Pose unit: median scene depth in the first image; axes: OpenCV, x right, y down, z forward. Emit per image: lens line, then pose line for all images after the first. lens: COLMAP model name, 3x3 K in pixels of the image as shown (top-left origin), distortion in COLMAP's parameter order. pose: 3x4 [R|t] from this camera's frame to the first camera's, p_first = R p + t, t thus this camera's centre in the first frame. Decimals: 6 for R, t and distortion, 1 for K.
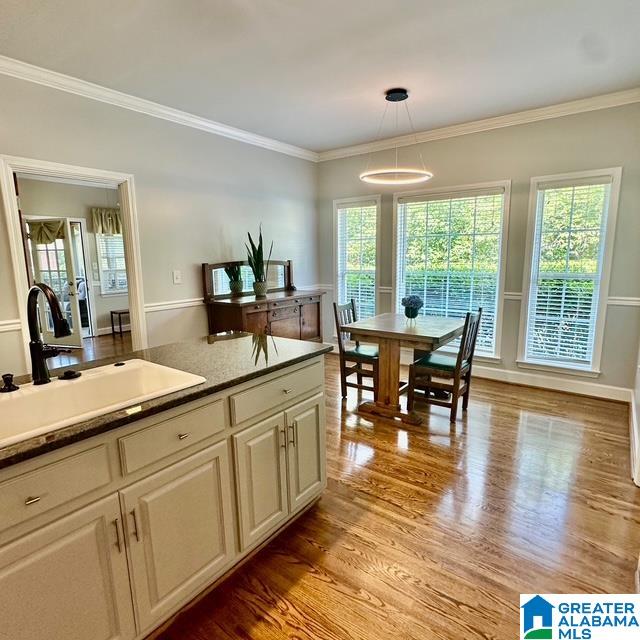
lens RADIAL K [[390.4, 0, 320.7], [0, 390.4, 318.0], [0, 0, 1]] dist [-0.000164, -0.001704]
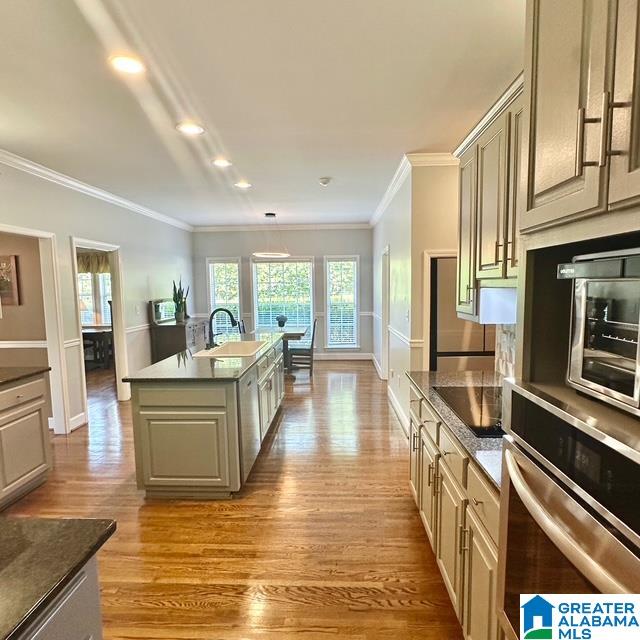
lens RADIAL K [[351.2, 0, 321.1], [0, 351.2, 320.3], [0, 0, 1]] dist [-0.011477, 0.001153]
pose [[0.817825, -0.052823, 0.573037, -0.568274], [0.099890, 0.993693, -0.050962, 0.071401], [-0.566731, 0.098919, 0.817943, -0.480100]]
